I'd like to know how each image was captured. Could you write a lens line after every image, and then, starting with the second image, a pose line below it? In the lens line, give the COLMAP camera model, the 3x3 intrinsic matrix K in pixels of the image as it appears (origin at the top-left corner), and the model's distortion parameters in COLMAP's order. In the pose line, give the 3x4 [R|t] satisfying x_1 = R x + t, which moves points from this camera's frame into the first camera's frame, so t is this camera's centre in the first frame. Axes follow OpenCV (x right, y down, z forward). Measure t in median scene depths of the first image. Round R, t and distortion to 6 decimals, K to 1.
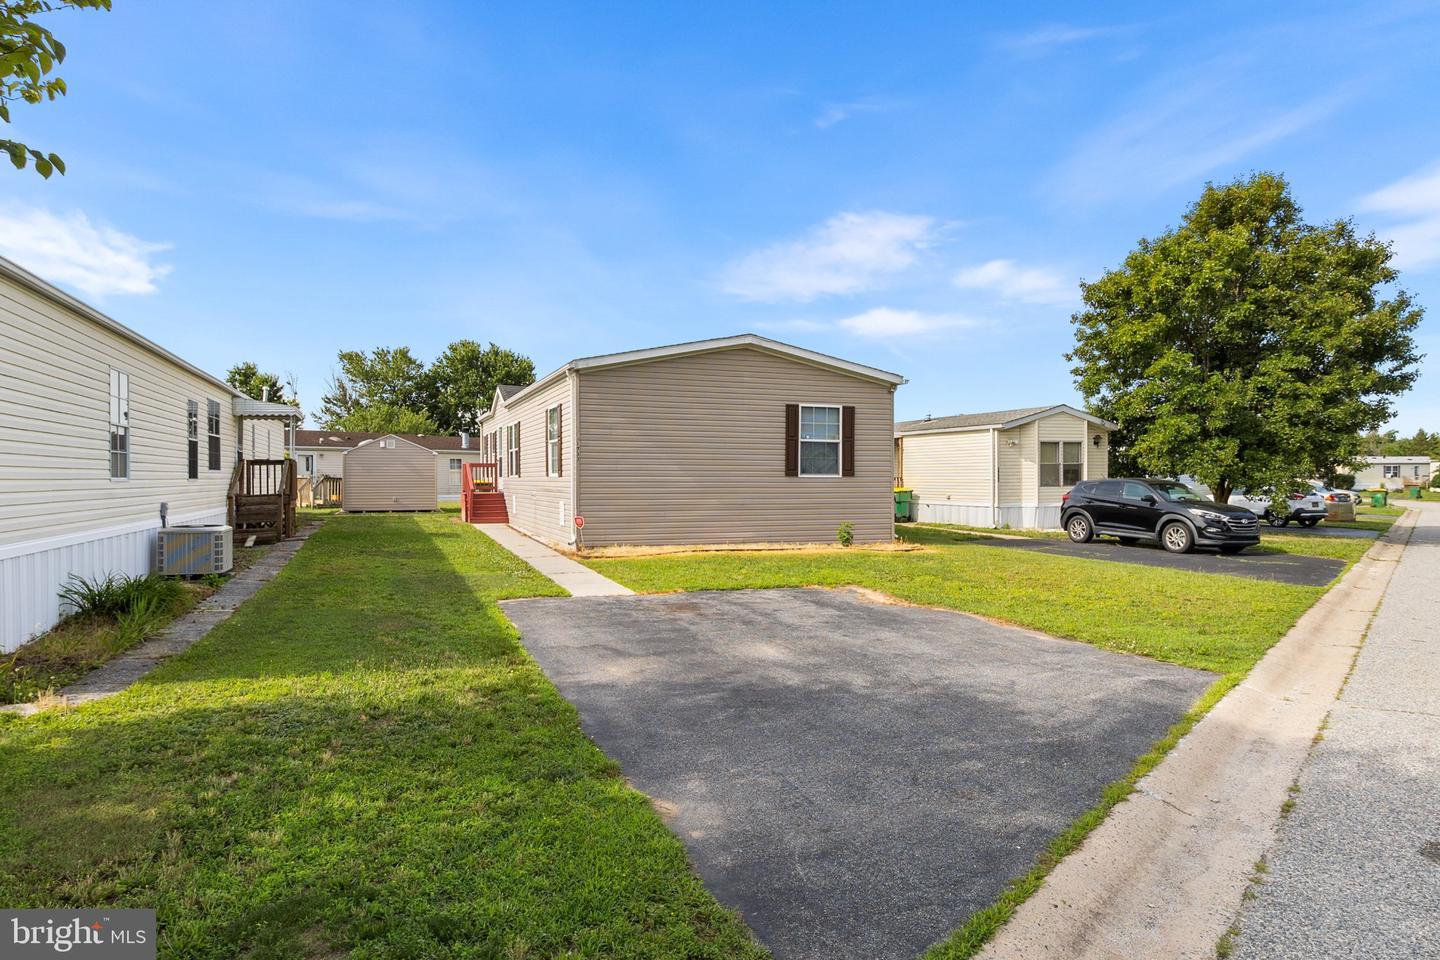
lens RADIAL K [[819.8, 0, 680.1], [0, 819.8, 520.3], [0, 0, 1]] dist [-0.001150, -0.001738]
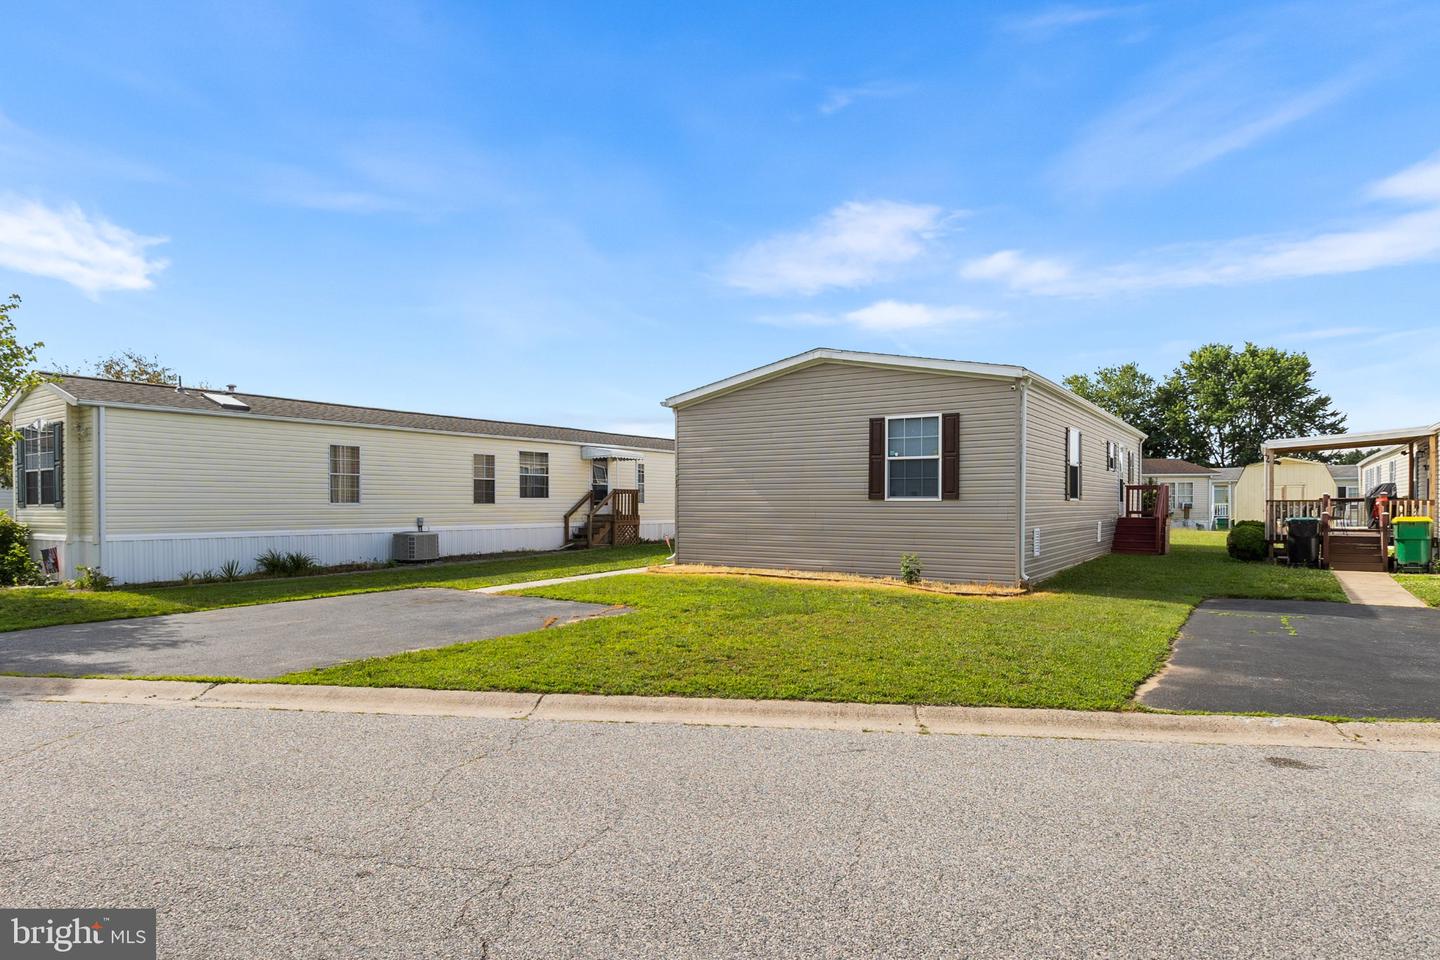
lens RADIAL K [[819.8, 0, 680.1], [0, 819.8, 520.3], [0, 0, 1]] dist [-0.001150, -0.001738]
pose [[0.579052, 0.014927, -0.815154, 0.530712], [-0.040141, 0.999142, -0.010218, -0.010258], [0.814302, 0.038638, 0.579155, 0.232906]]
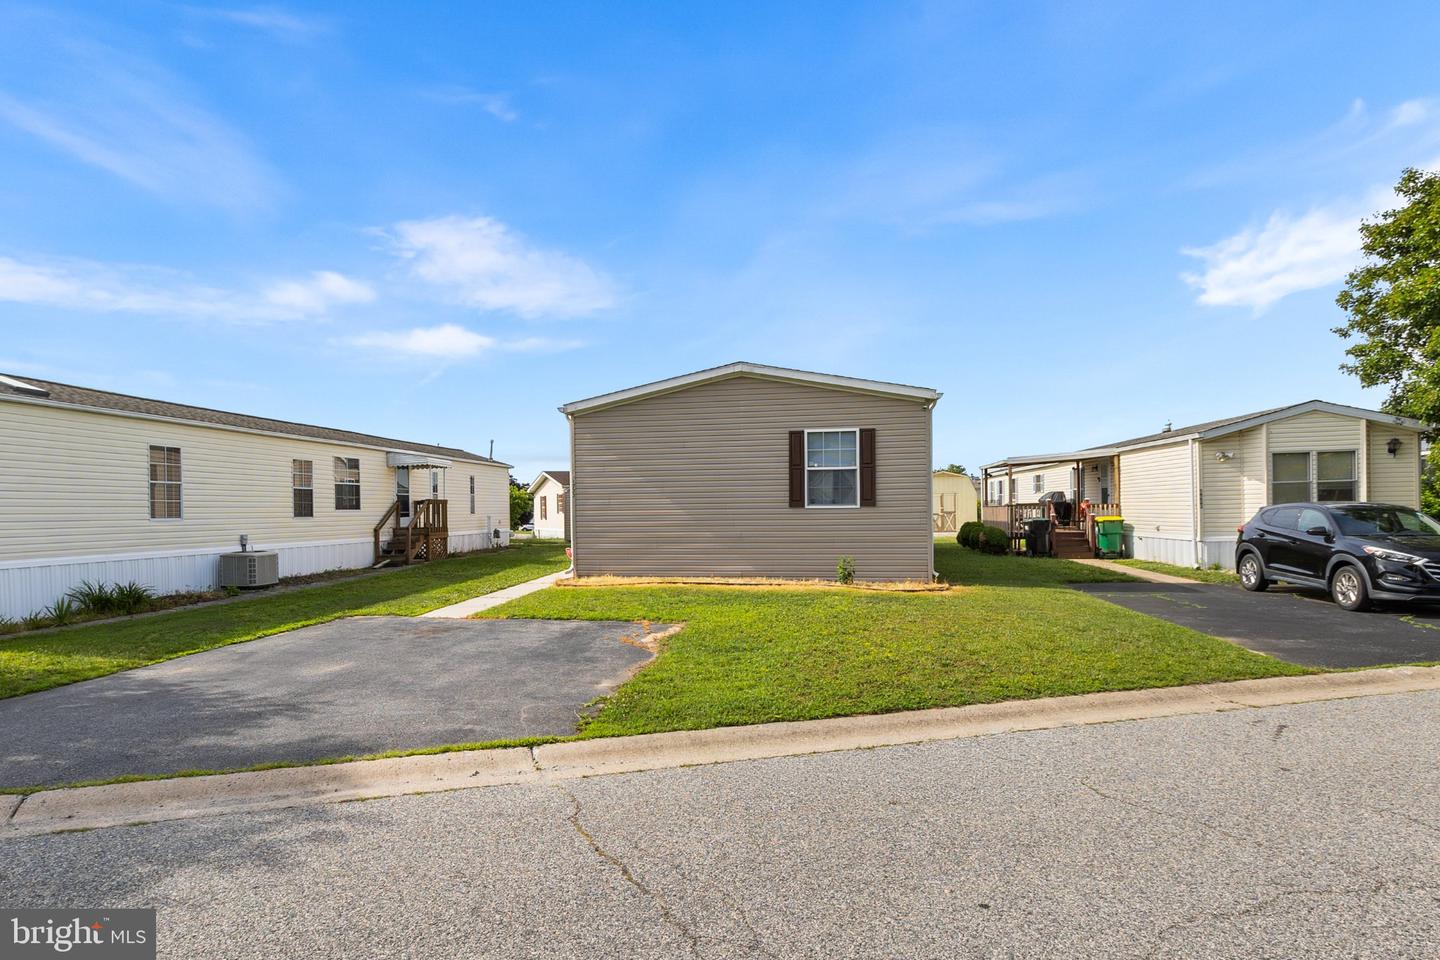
lens RADIAL K [[806.8, 0, 638.4], [0, 806.8, 534.0], [0, 0, 1]] dist [0.002746, 0.000367]
pose [[0.856376, 0.002080, -0.516349, 0.332312], [-0.012208, 0.999794, -0.016219, -0.004460], [0.516209, 0.020193, 0.856225, 0.085160]]
